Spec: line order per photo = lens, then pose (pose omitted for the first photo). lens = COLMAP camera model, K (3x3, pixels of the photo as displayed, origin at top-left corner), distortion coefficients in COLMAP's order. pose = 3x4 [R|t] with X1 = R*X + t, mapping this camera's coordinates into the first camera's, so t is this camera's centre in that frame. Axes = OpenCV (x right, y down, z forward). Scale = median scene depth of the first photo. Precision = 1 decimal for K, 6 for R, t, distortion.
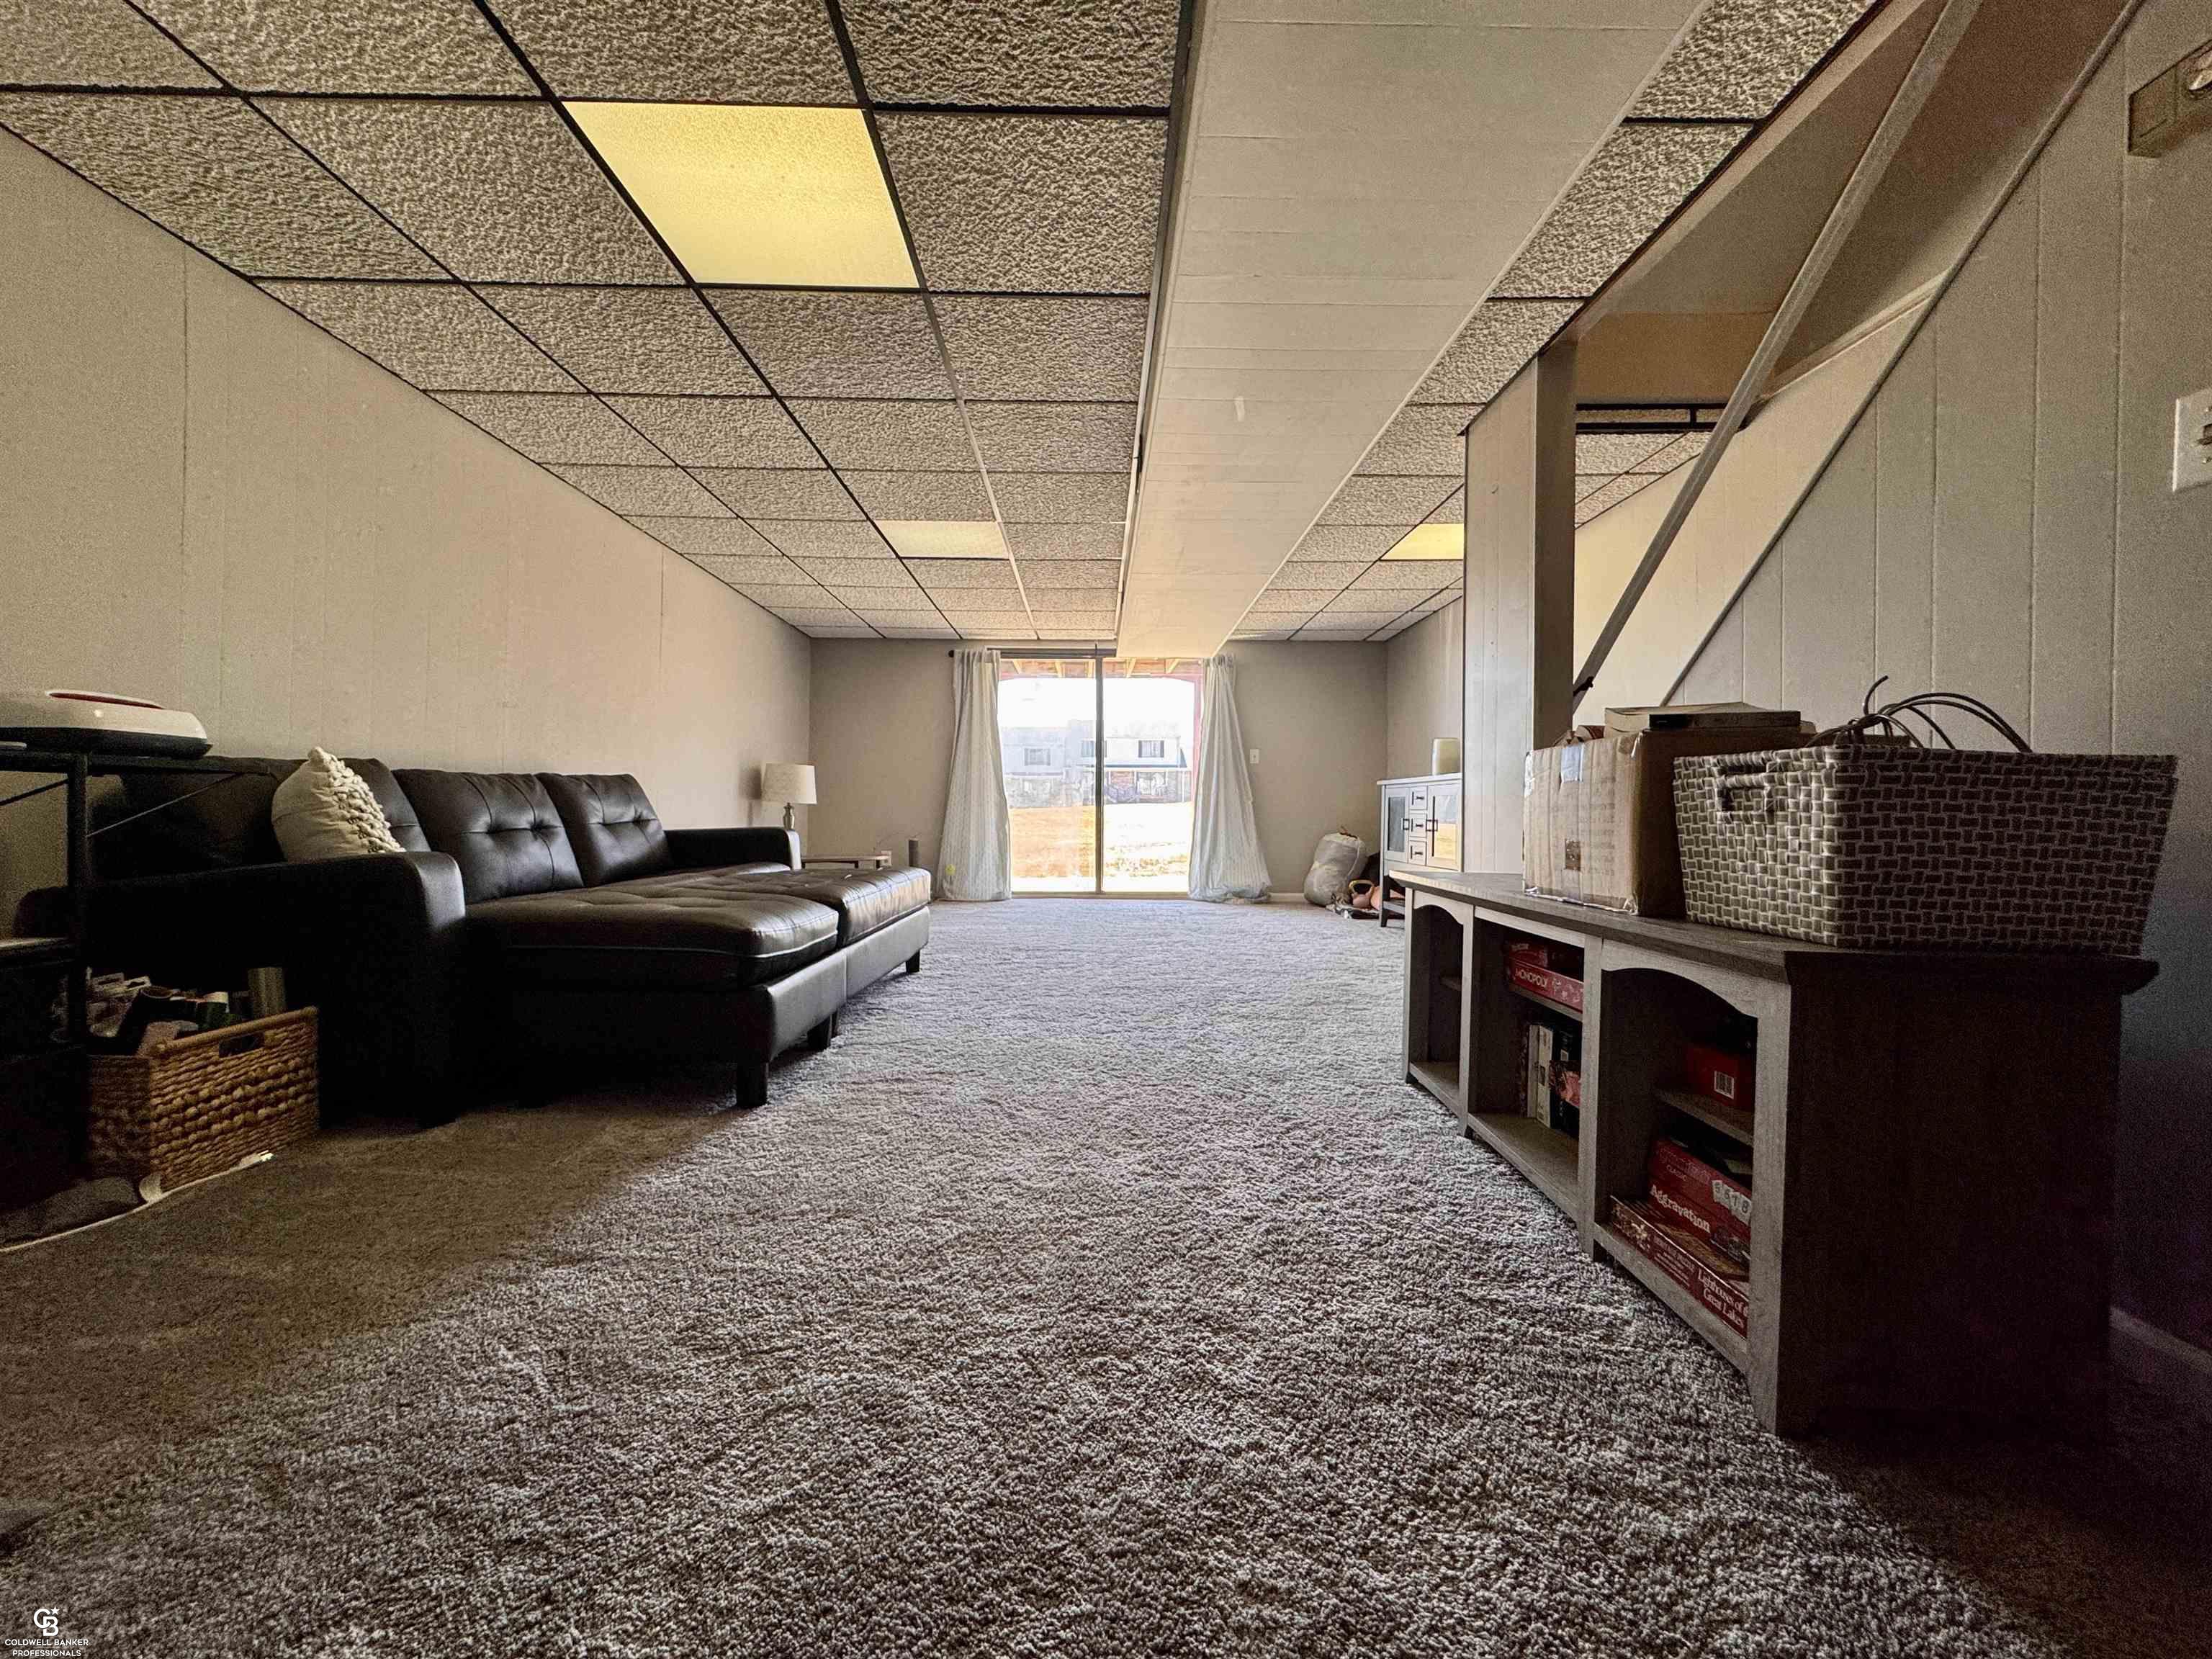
lens RADIAL K [[867.7, 0, 1106.0], [0, 867.7, 829.5], [0, 0, 1]] dist [-0.038277, 0.022275]
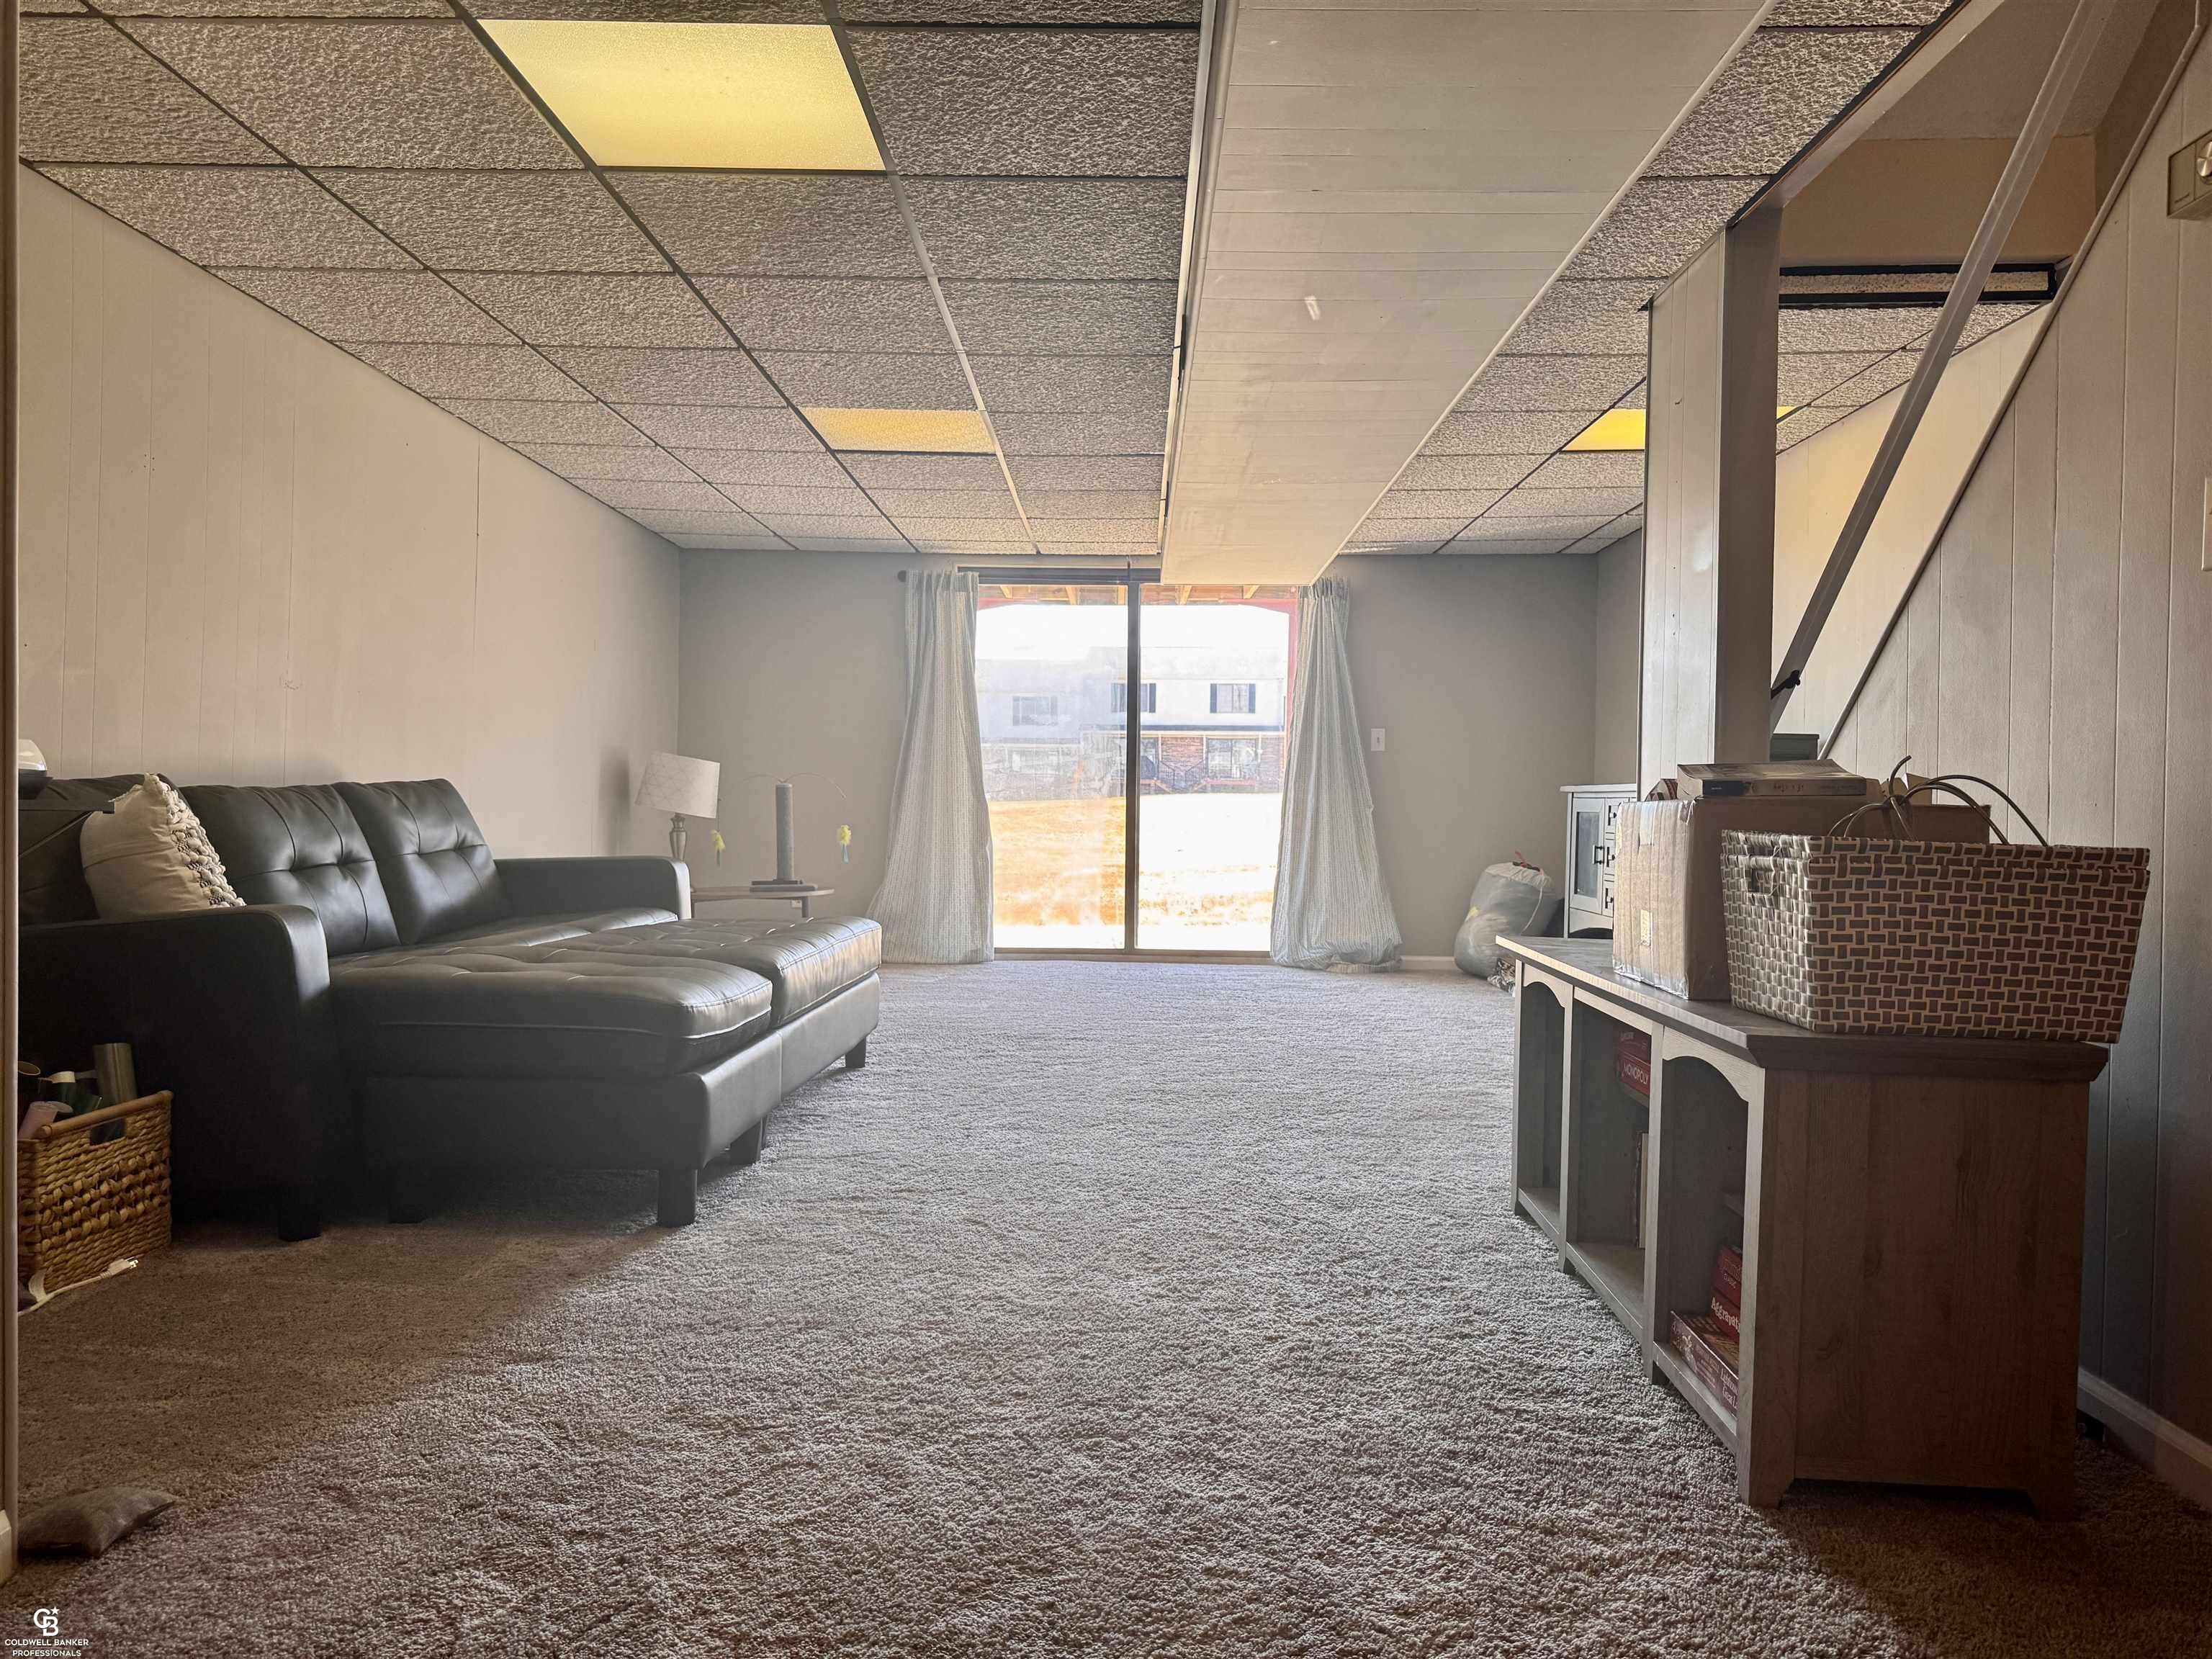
lens RADIAL K [[1727.9, 0, 1106.0], [0, 1727.9, 829.5], [0, 0, 1]] dist [0.002000, -0.001400]
pose [[0.999300, 0.007514, -0.036649, 0.046212], [-0.007193, 0.999935, 0.008859, -0.067364], [0.036713, -0.008589, 0.999289, -0.628624]]
